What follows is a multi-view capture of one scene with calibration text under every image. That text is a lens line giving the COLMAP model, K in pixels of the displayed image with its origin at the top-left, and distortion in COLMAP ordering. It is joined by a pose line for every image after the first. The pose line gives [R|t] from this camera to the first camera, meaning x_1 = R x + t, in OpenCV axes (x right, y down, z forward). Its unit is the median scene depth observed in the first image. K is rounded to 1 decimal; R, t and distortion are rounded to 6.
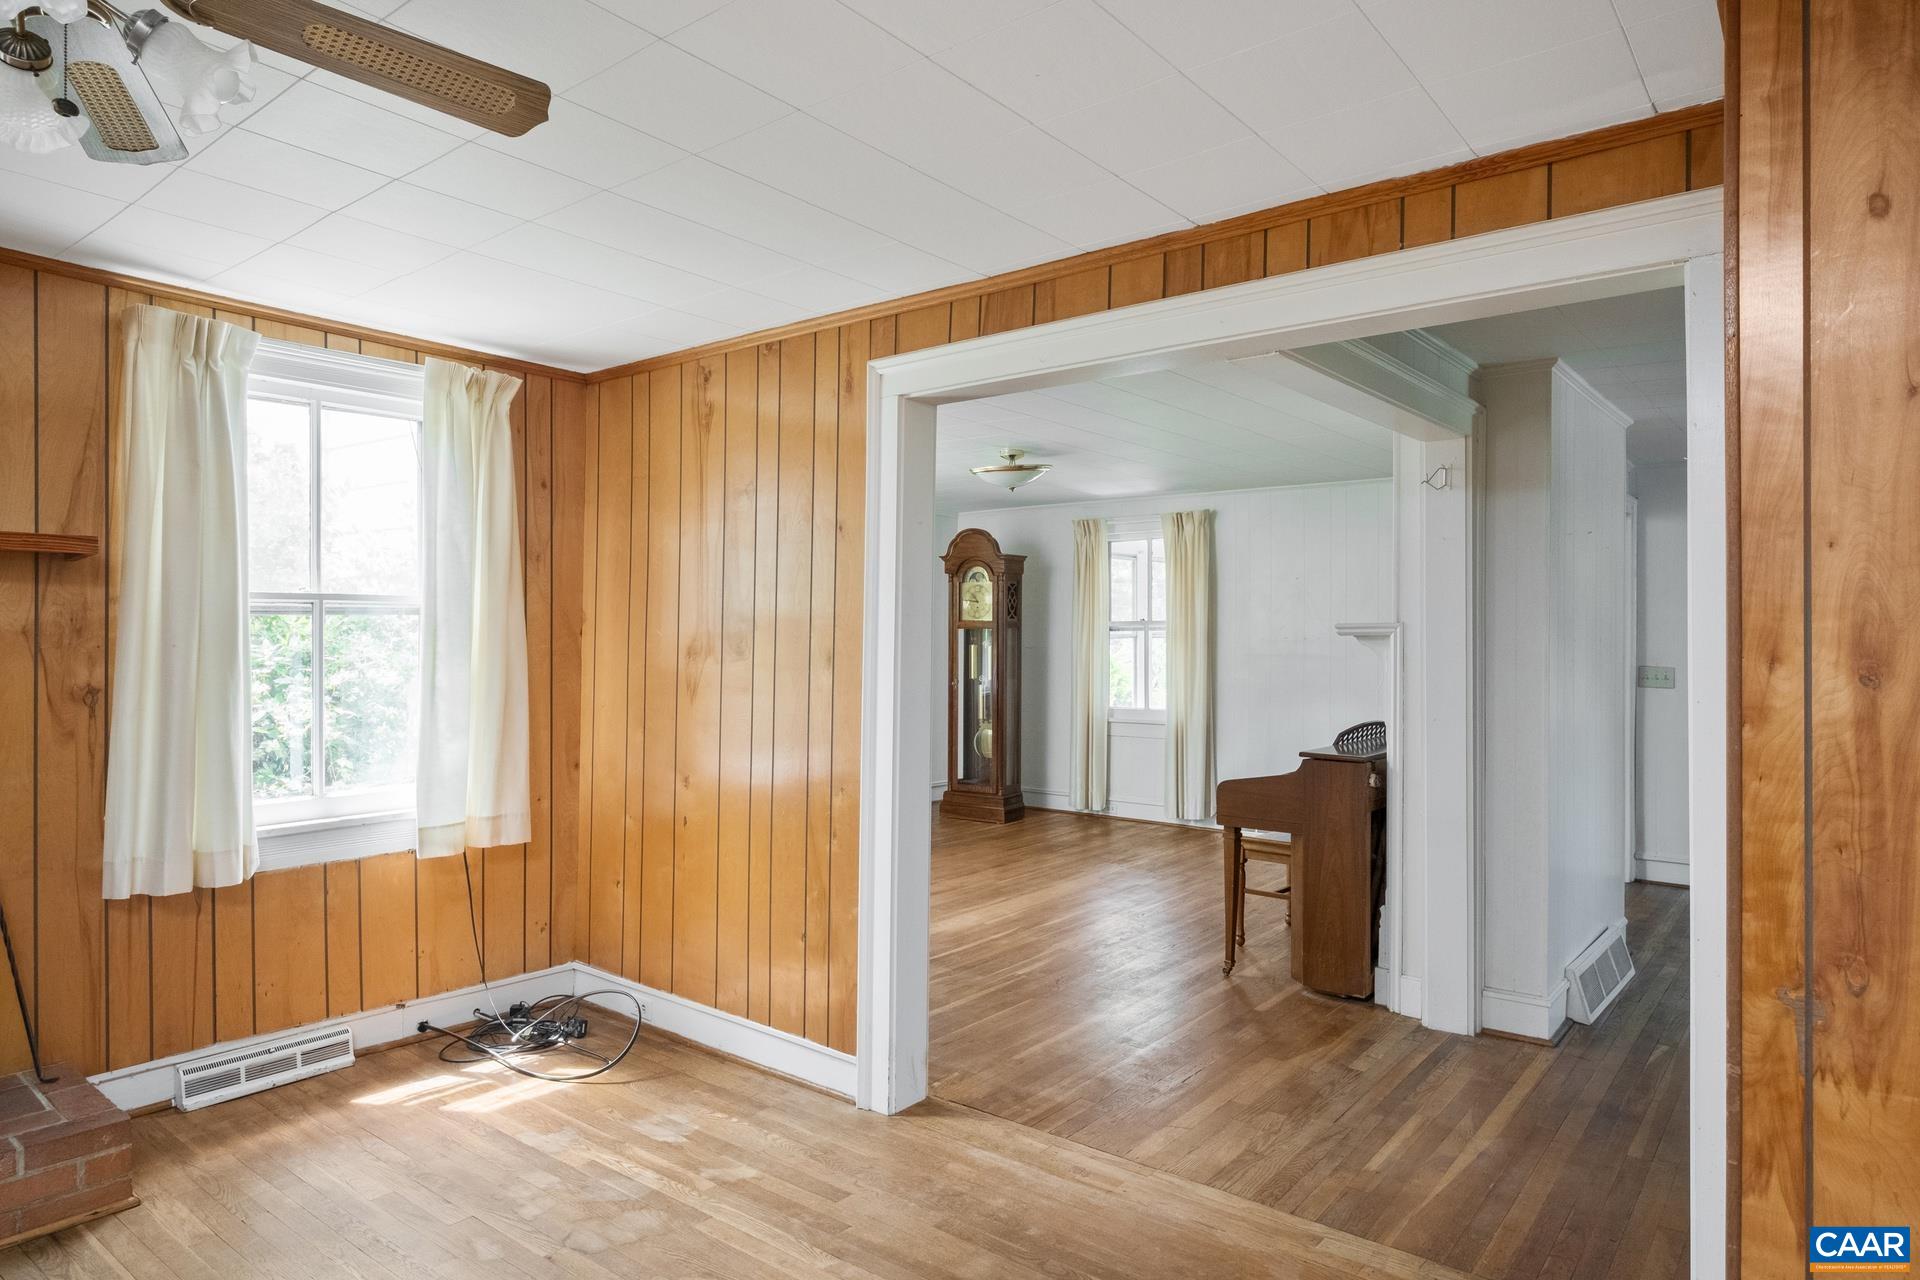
lens RADIAL K [[1145.7, 0, 960.0], [0, 1145.7, 640.0], [0, 0, 1]] dist [0.010030, -0.000527]
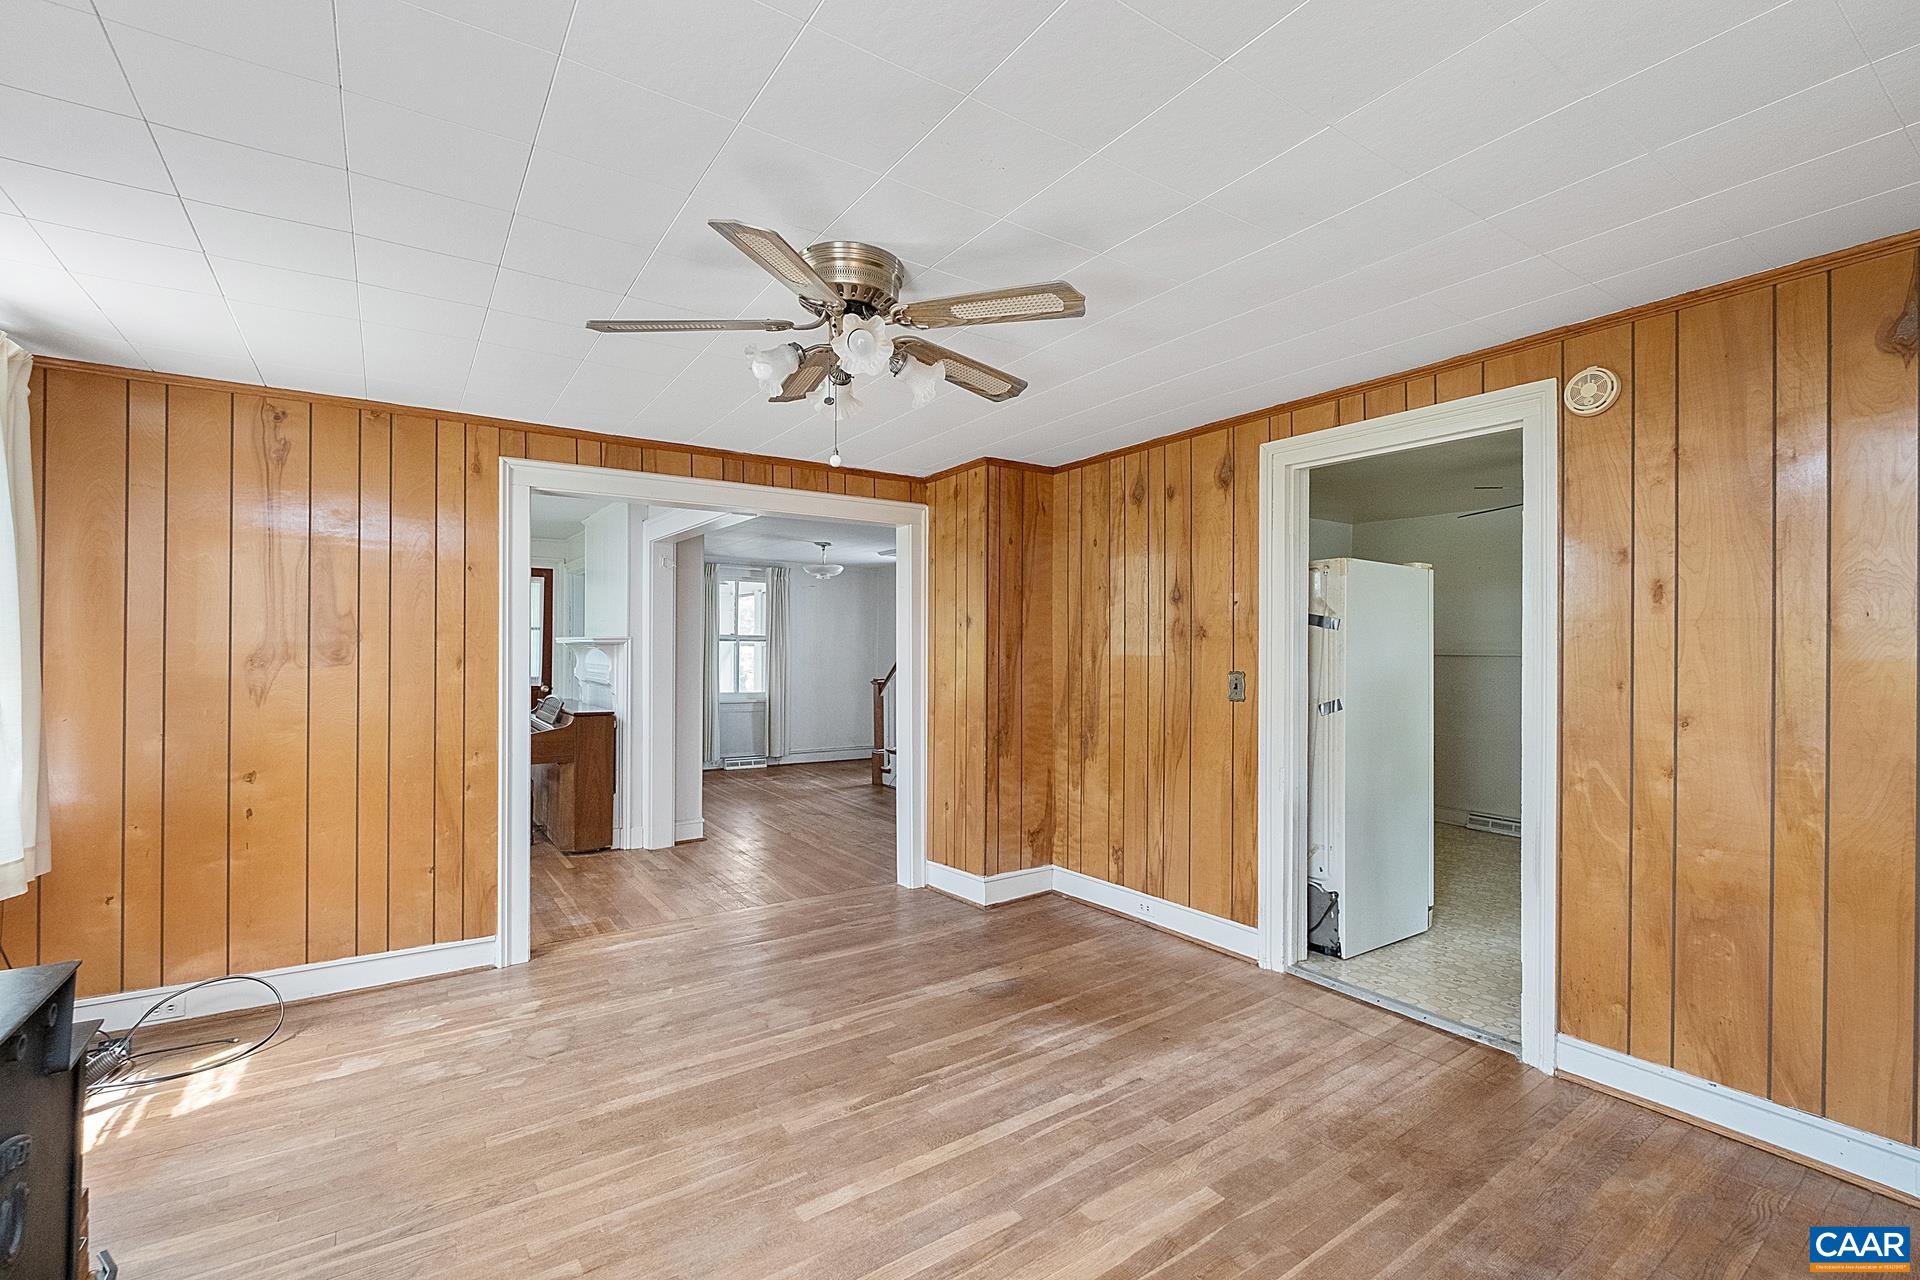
lens RADIAL K [[836.8, 0, 951.6], [0, 836.8, 641.0], [0, 0, 1]] dist [-0.003187, -0.000607]
pose [[0.295484, 0.002681, 0.955344, -0.857096], [0.001473, 0.999994, -0.003262, -0.004048], [-0.955347, 0.002372, 0.295478, 0.124673]]
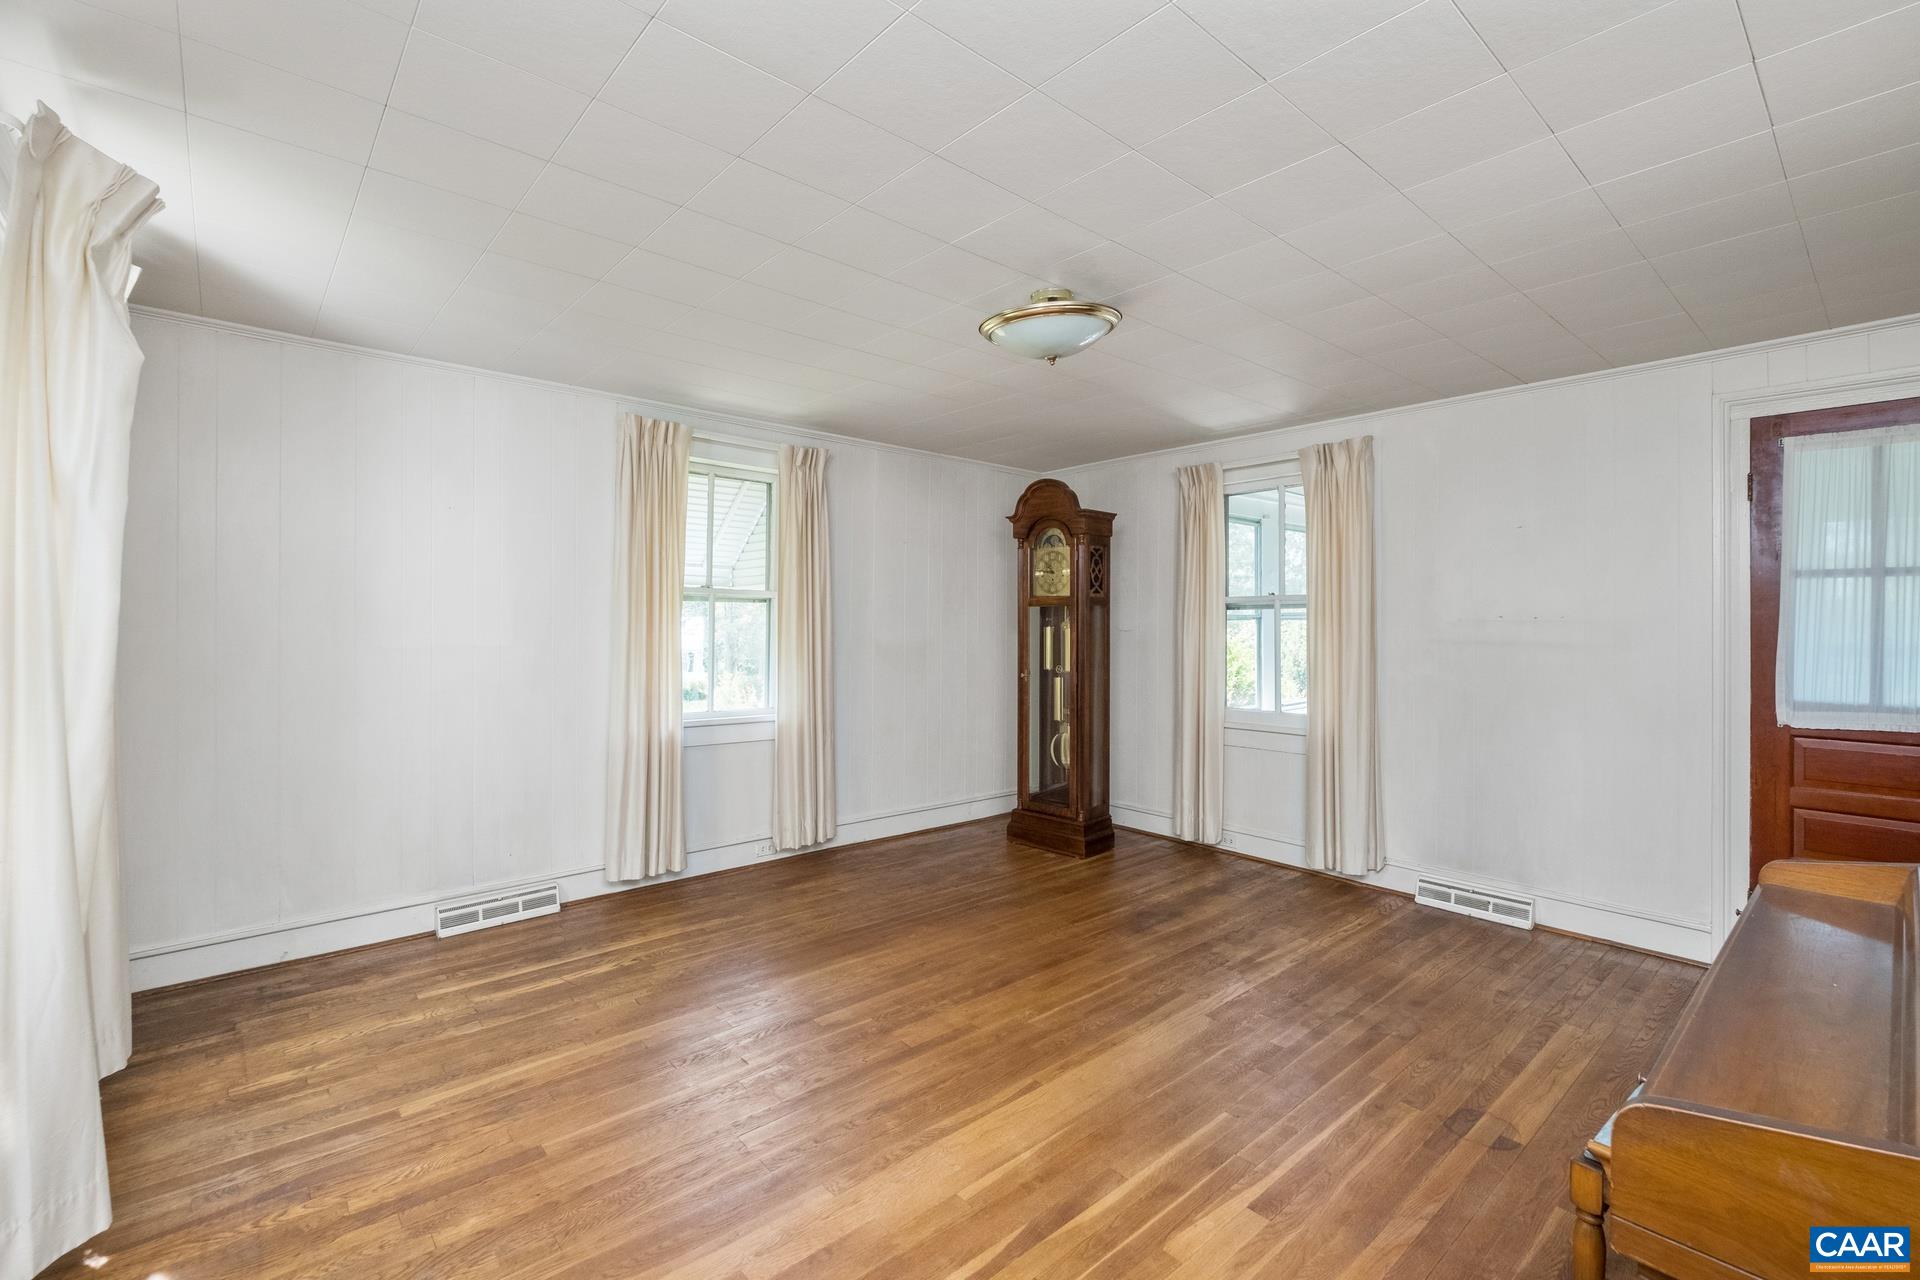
lens RADIAL K [[837.6, 0, 957.5], [0, 837.6, 612.4], [0, 0, 1]] dist [0.000313, -0.000028]
pose [[0.983893, -0.000968, -0.178754, 0.126006], [-0.001740, 0.999886, -0.014990, 0.006294], [0.178748, 0.015060, 0.983780, 0.967705]]
